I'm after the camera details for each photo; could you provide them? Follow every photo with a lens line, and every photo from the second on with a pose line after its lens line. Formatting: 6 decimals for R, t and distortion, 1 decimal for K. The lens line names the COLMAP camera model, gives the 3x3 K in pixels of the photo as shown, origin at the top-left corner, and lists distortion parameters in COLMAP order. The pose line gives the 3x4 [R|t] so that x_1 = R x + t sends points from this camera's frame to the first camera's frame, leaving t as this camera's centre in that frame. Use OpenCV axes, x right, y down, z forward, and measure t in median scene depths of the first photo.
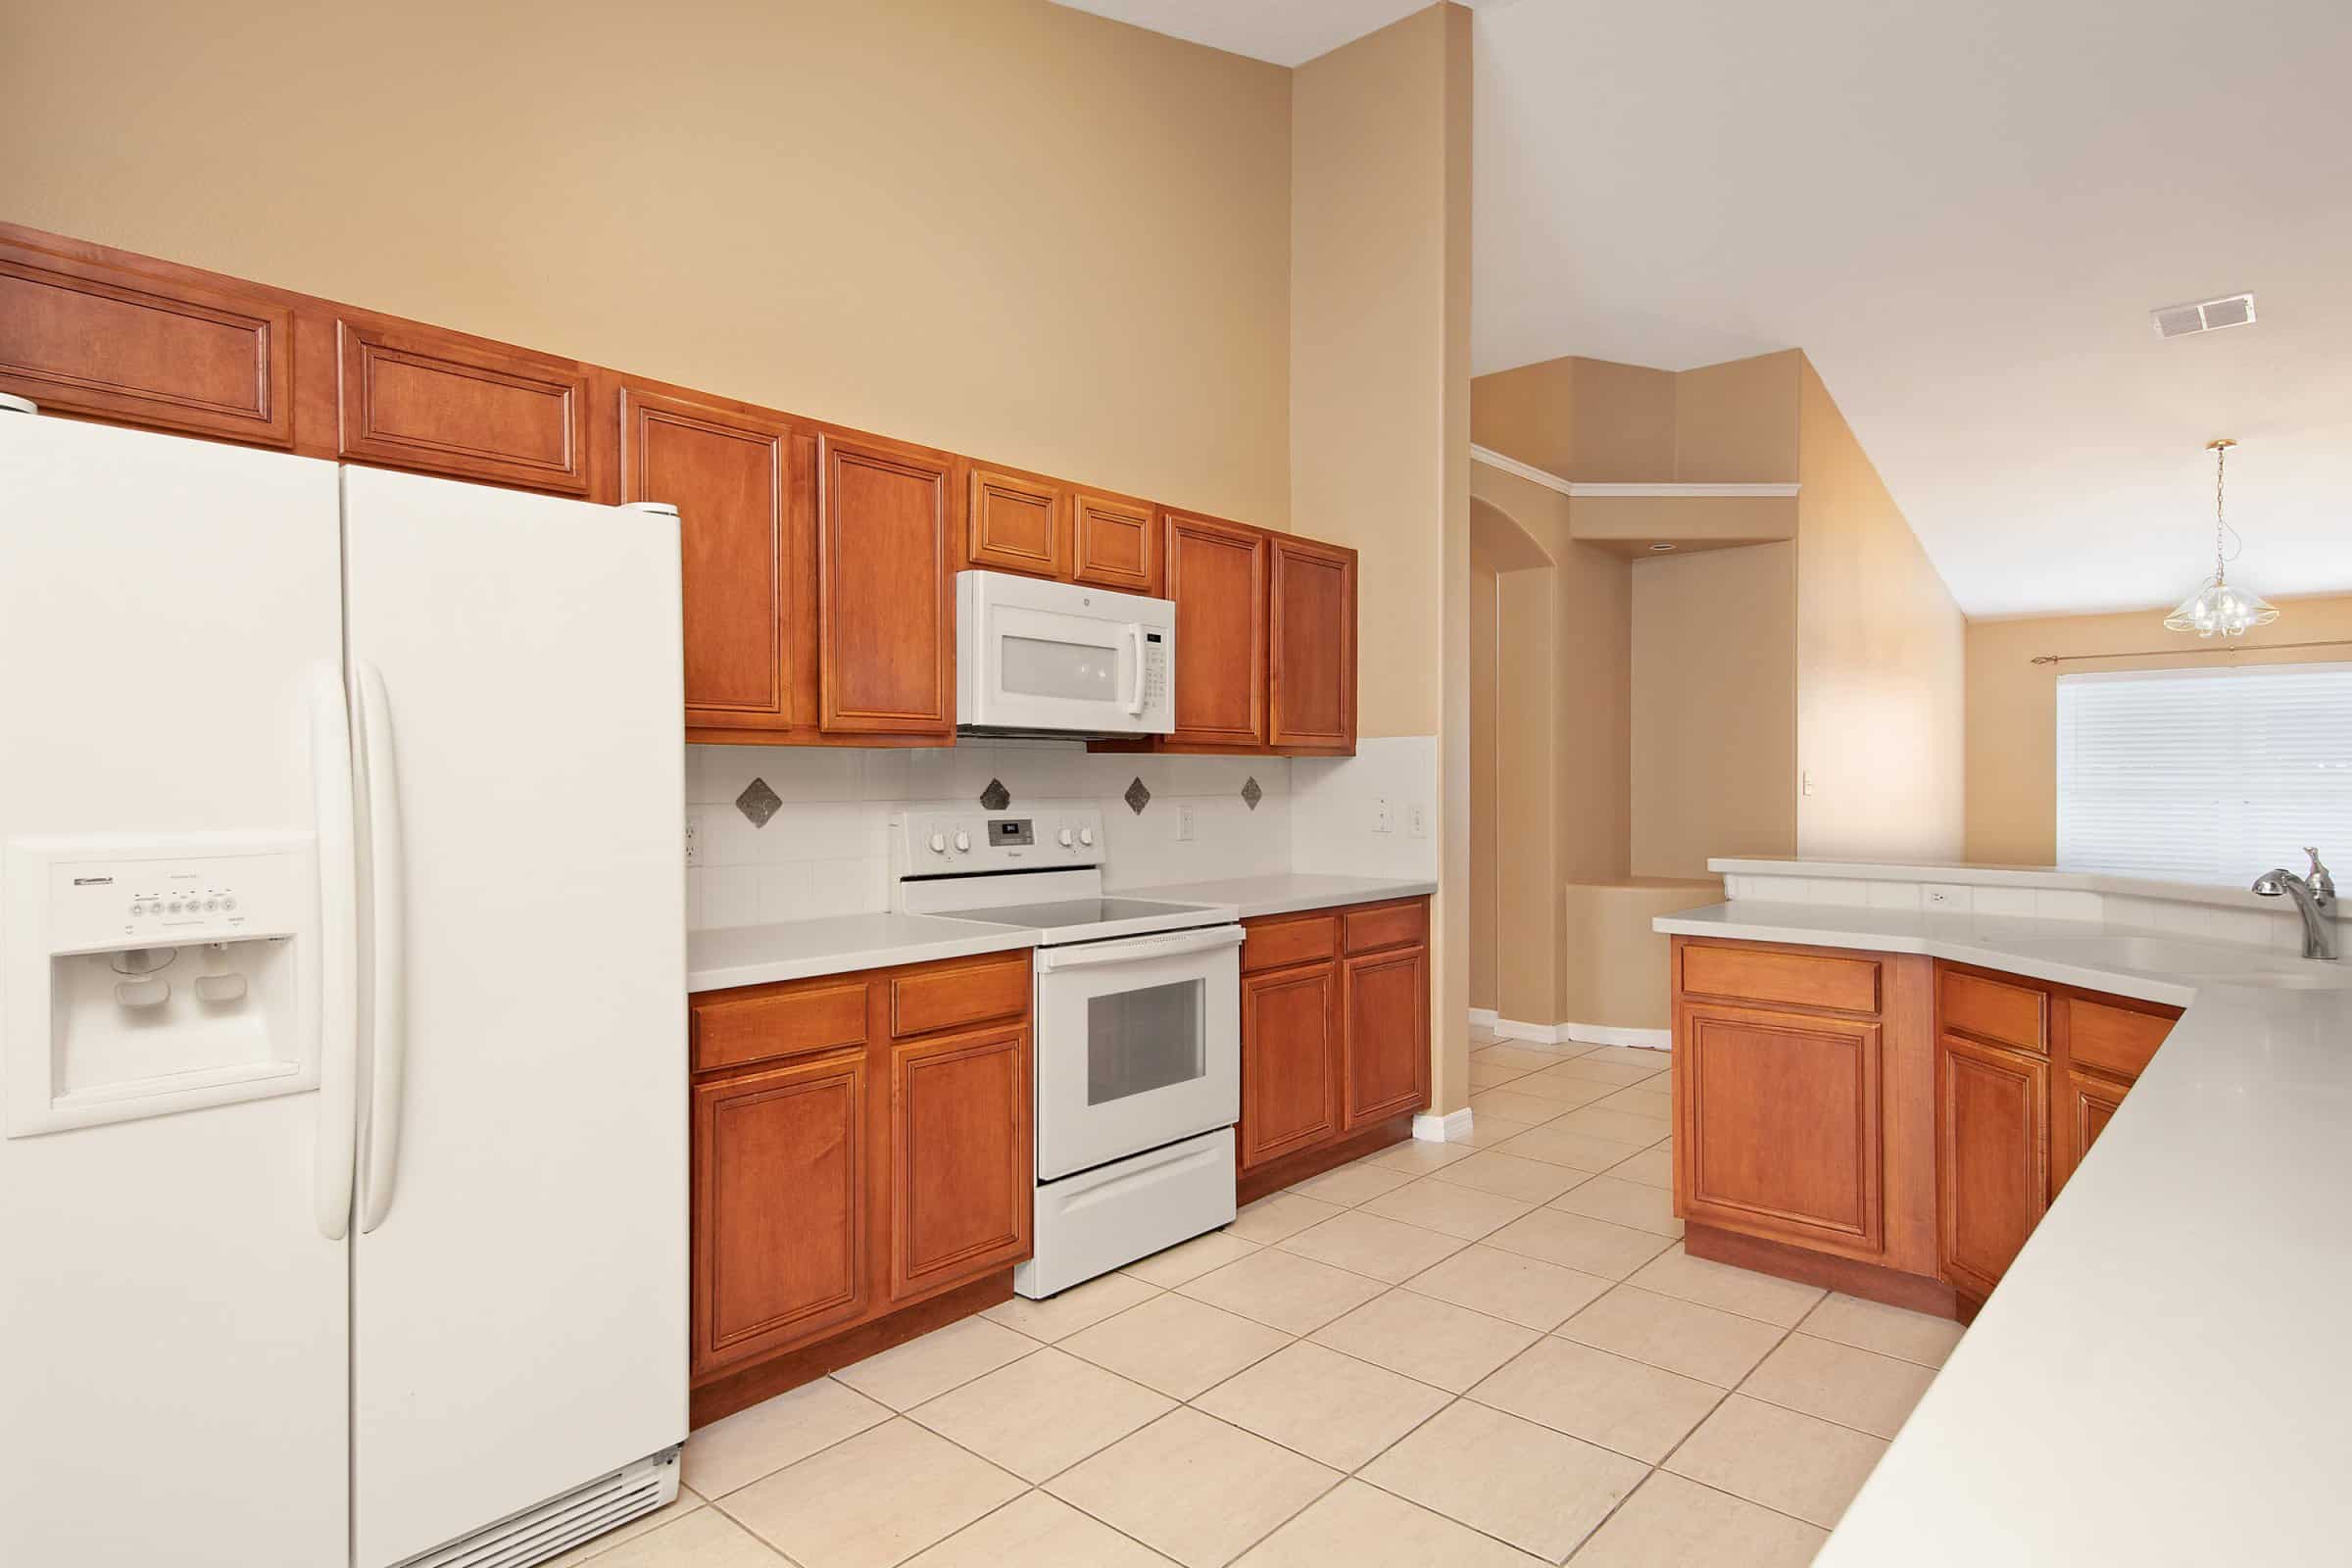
lens RADIAL K [[1315.9, 0, 1176.0], [0, 1315.9, 784.0], [0, 0, 1]] dist [0.033563, -0.000297]
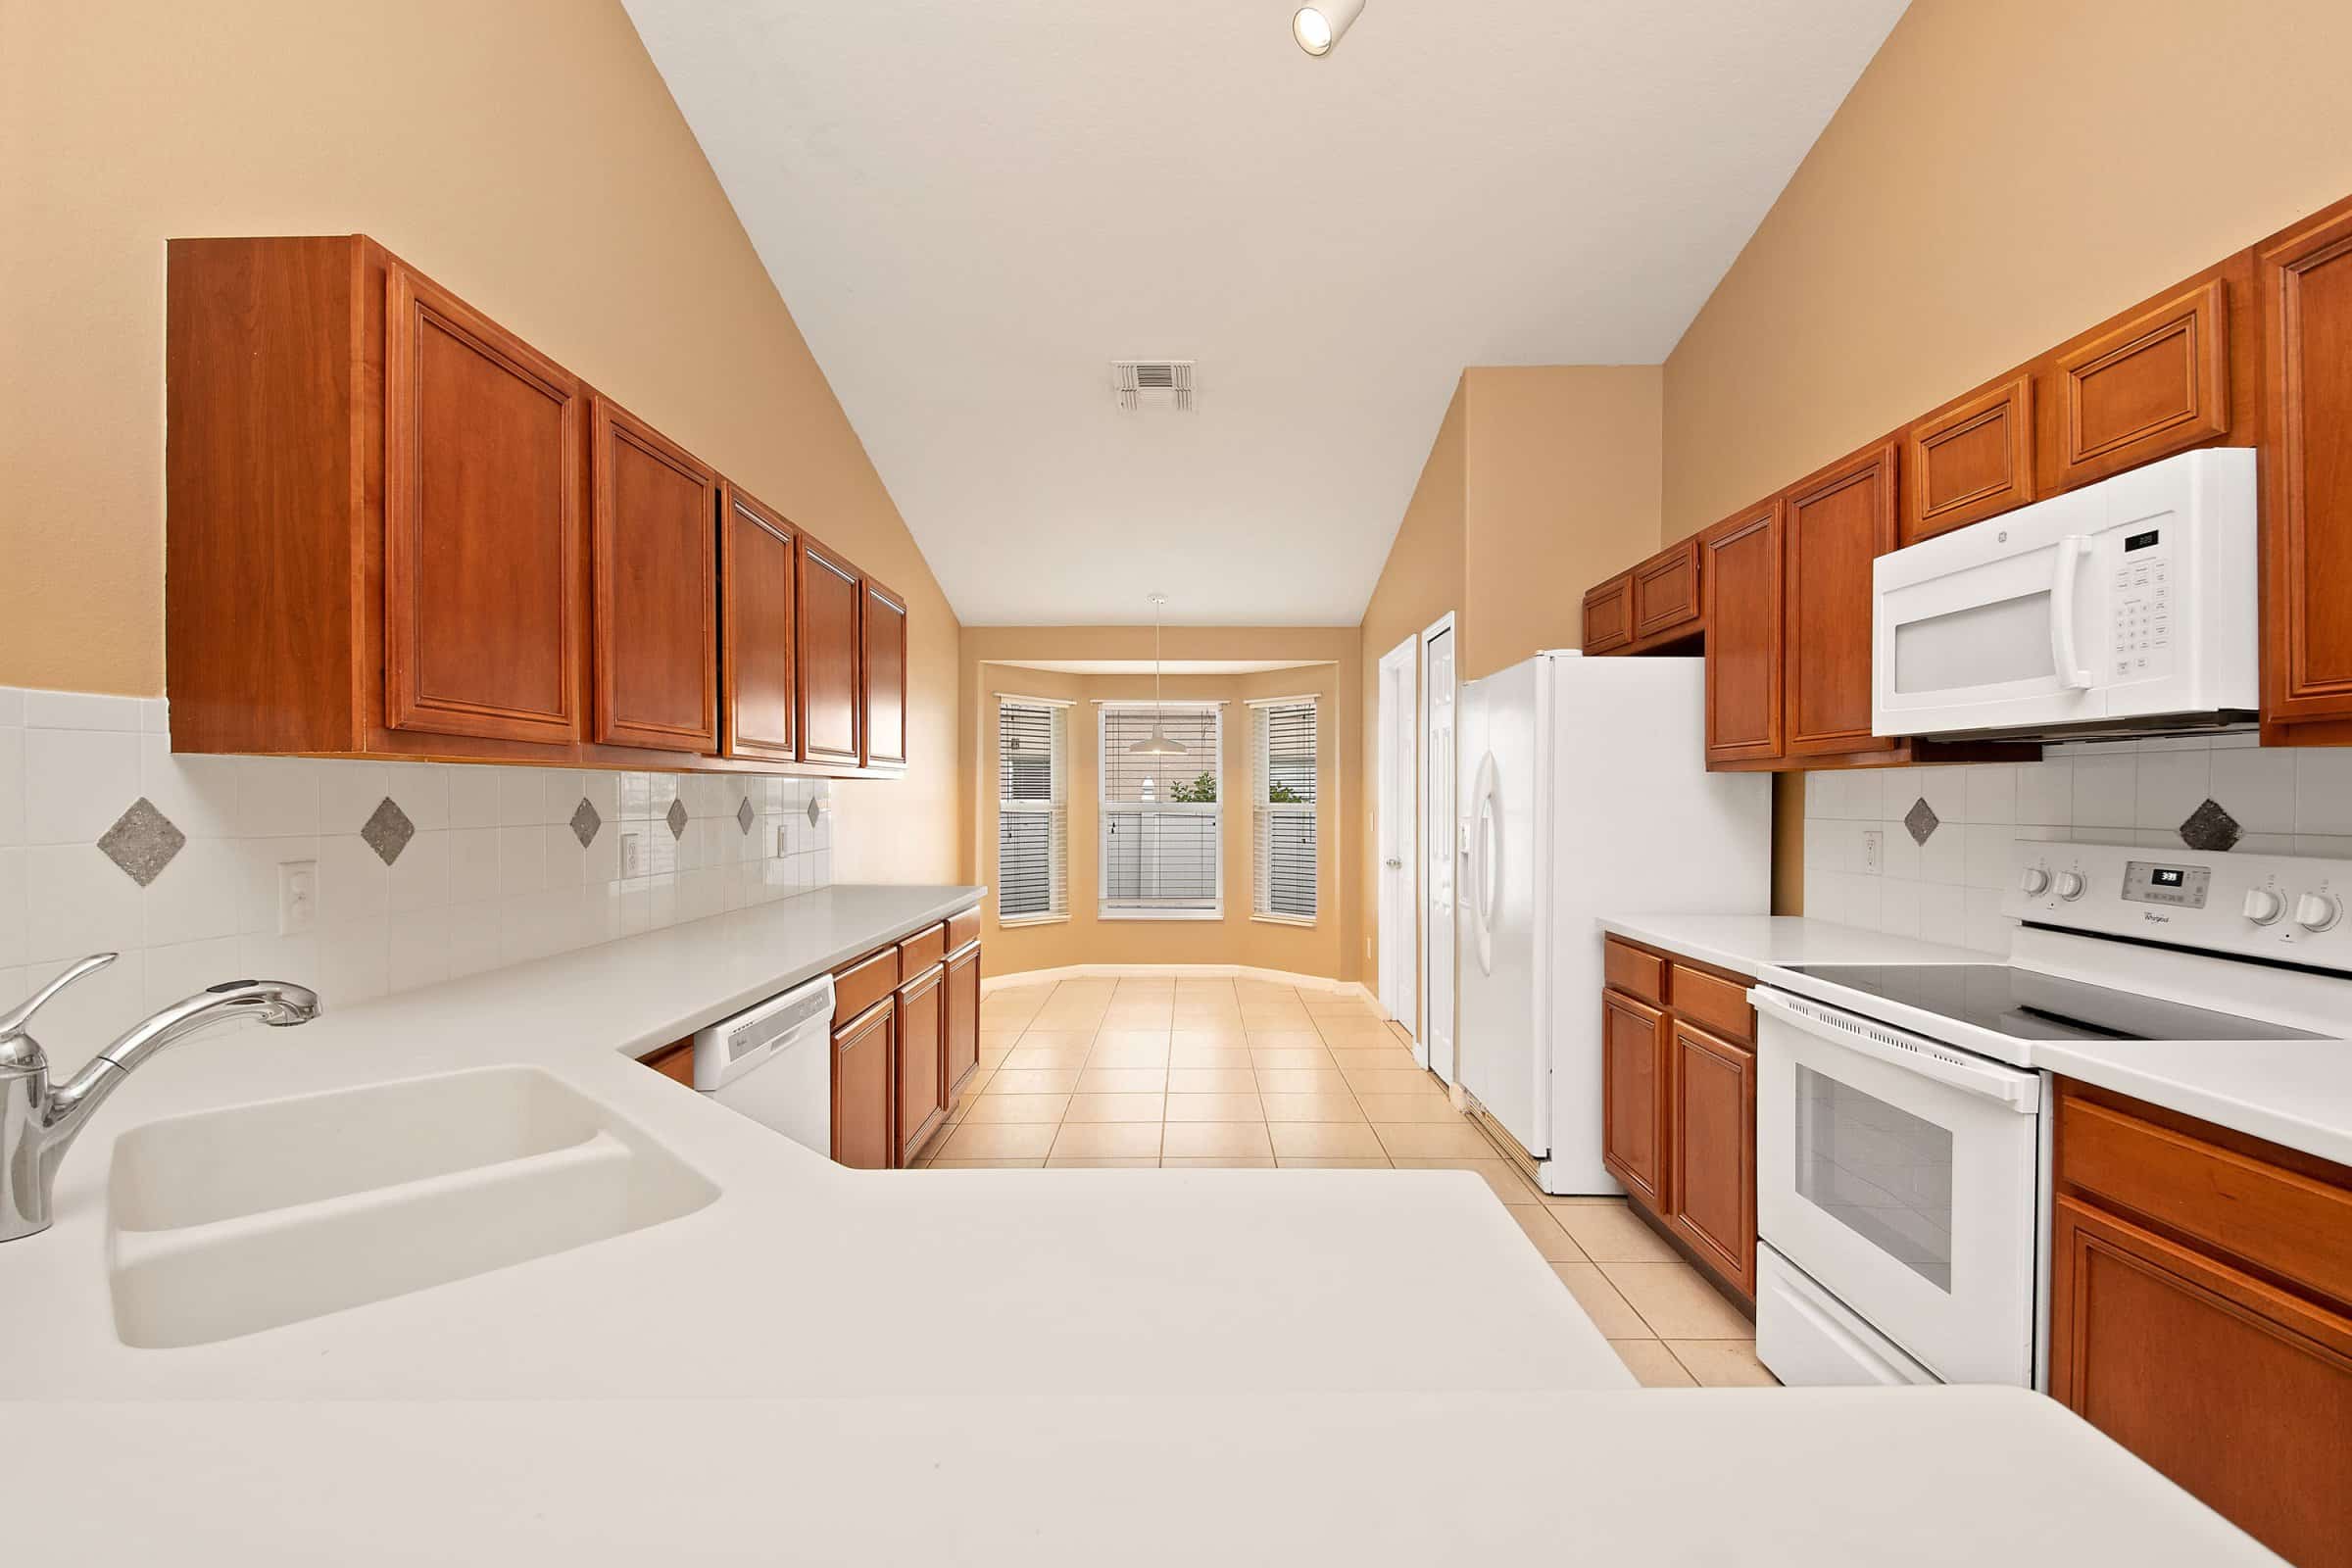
lens RADIAL K [[1032.1, 0, 1176.9], [0, 1032.1, 808.1], [0, 0, 1]] dist [0.001584, -0.009685]
pose [[-0.764203, 0.006998, -0.644938, 0.516375], [-0.001337, 0.999922, 0.012435, -0.005056], [0.644974, 0.010365, -0.764134, 0.984041]]
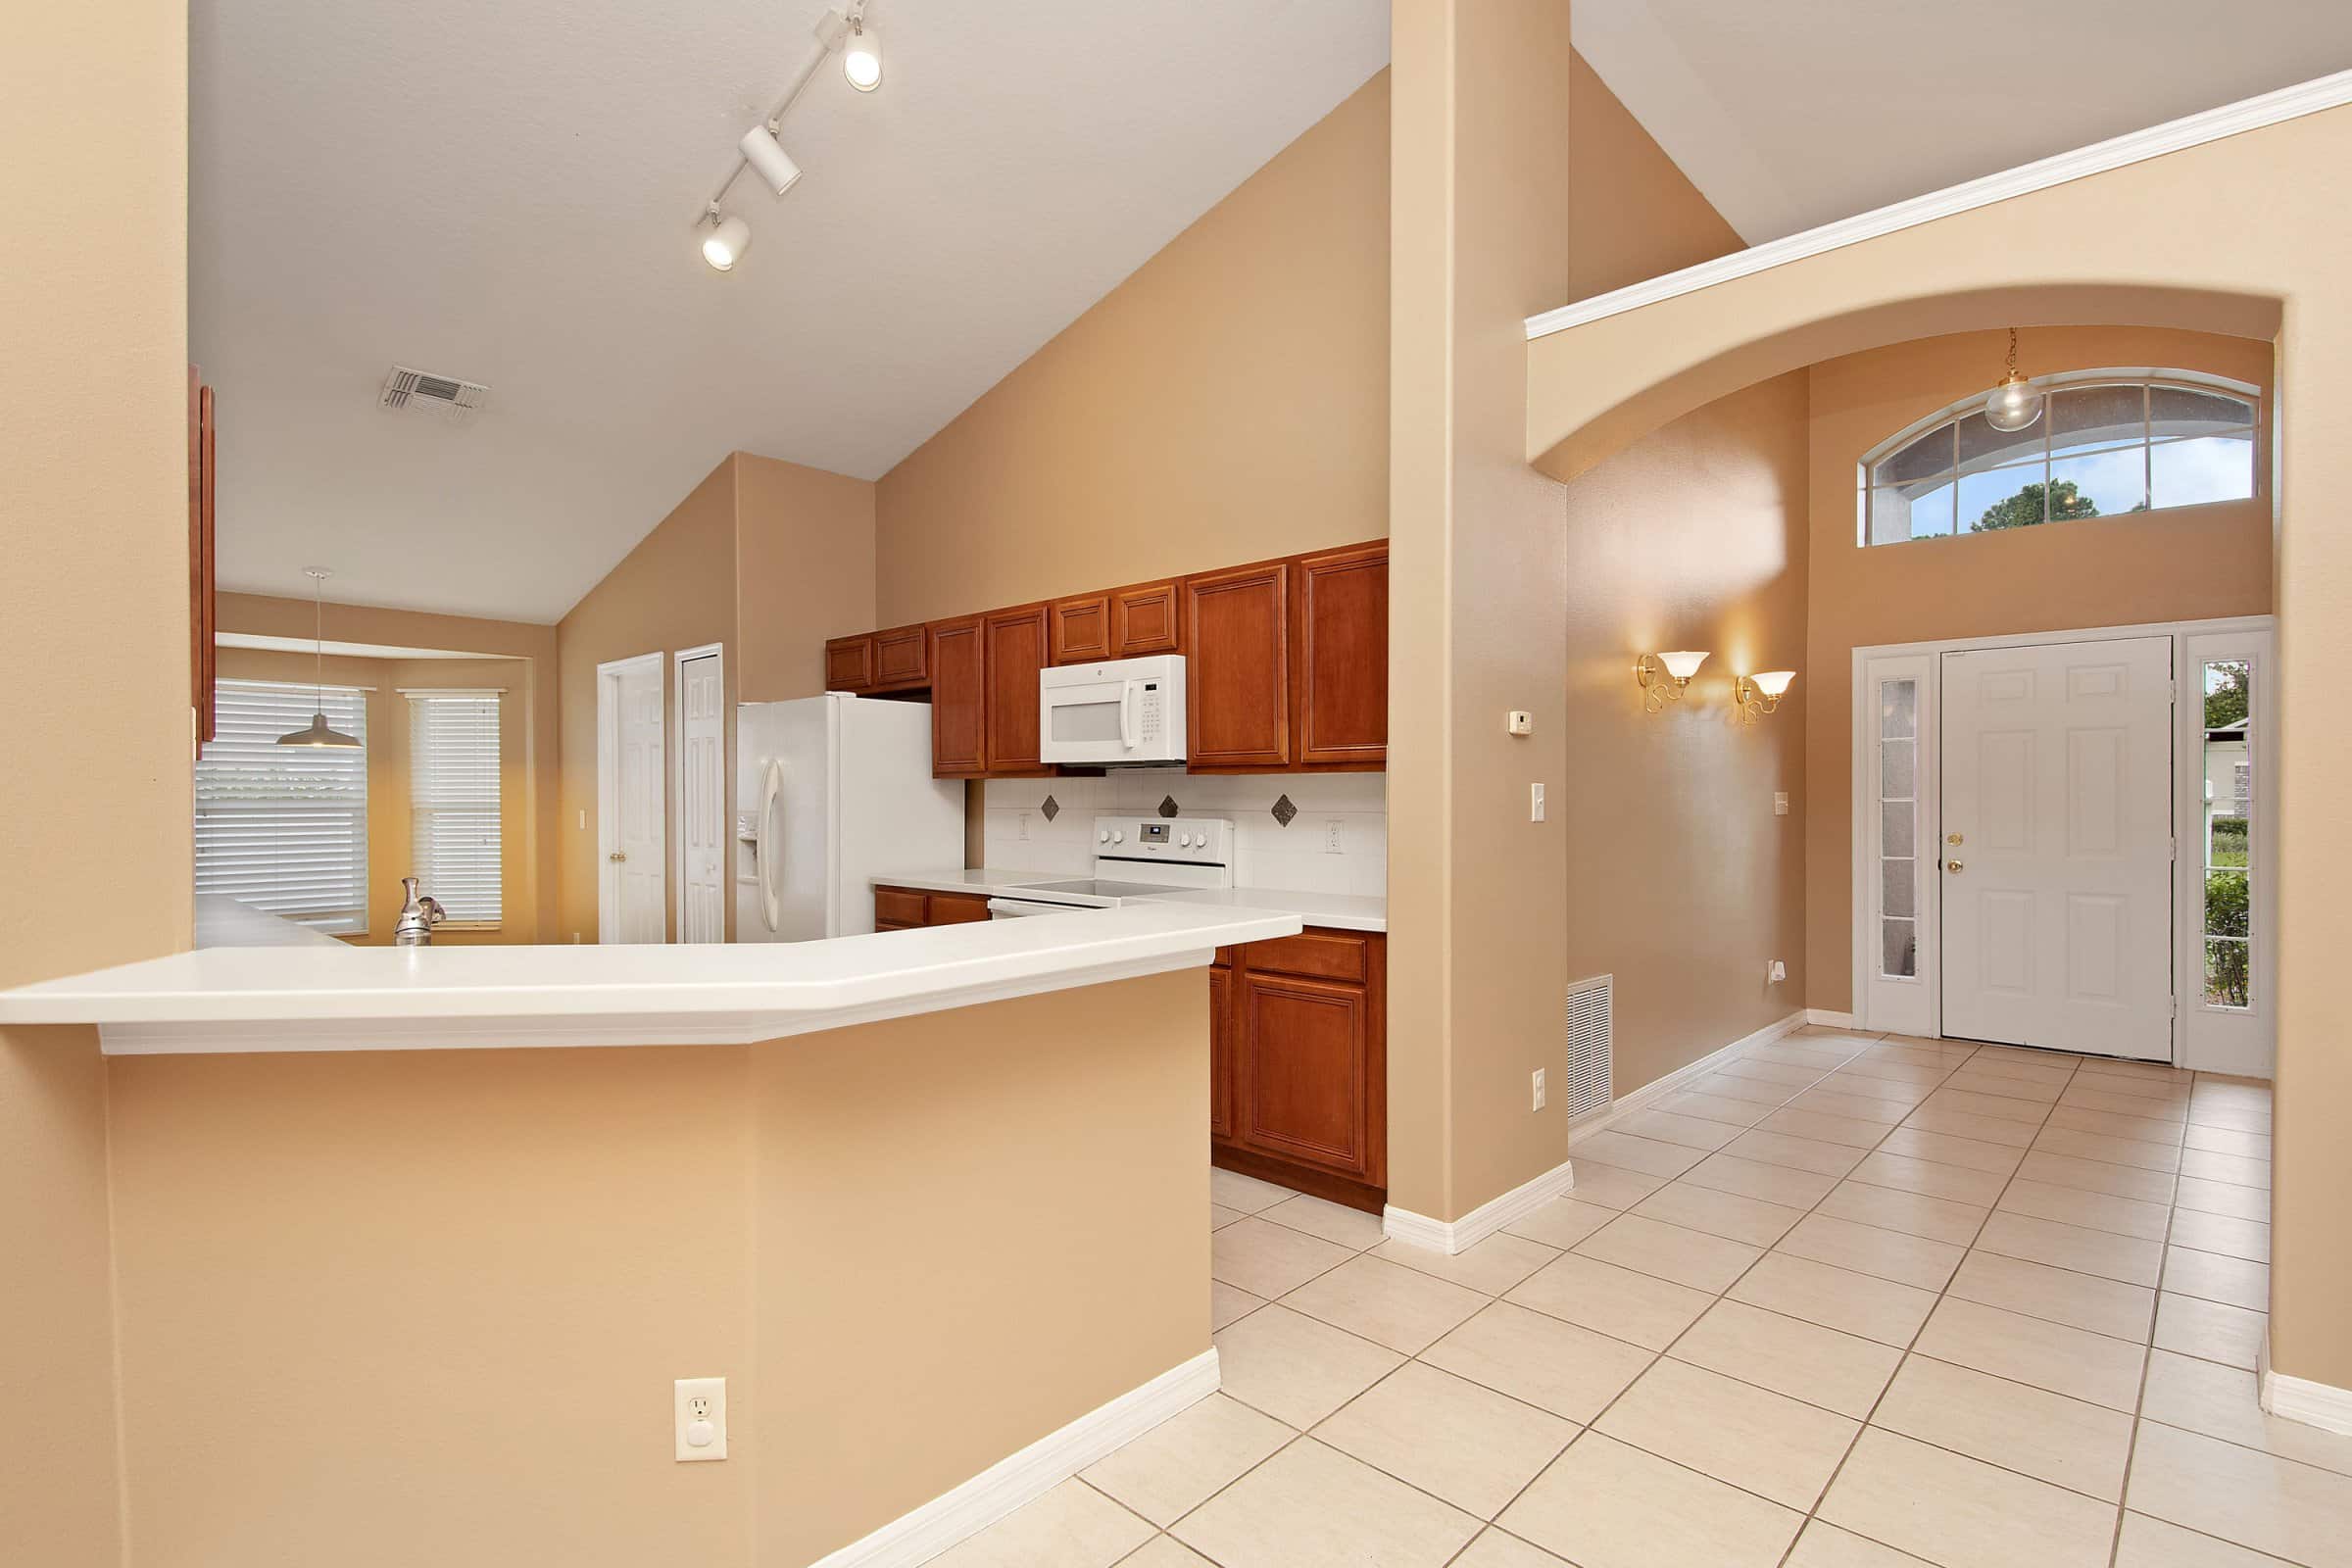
lens RADIAL K [[1131.3, 0, 1177.4], [0, 1131.3, 805.5], [0, 0, 1]] dist [-0.000051, -0.000118]
pose [[-0.044936, 0.009285, -0.998947, 1.009188], [-0.002977, 0.999951, 0.009428, -0.004746], [0.998985, 0.003397, -0.044906, 0.992478]]
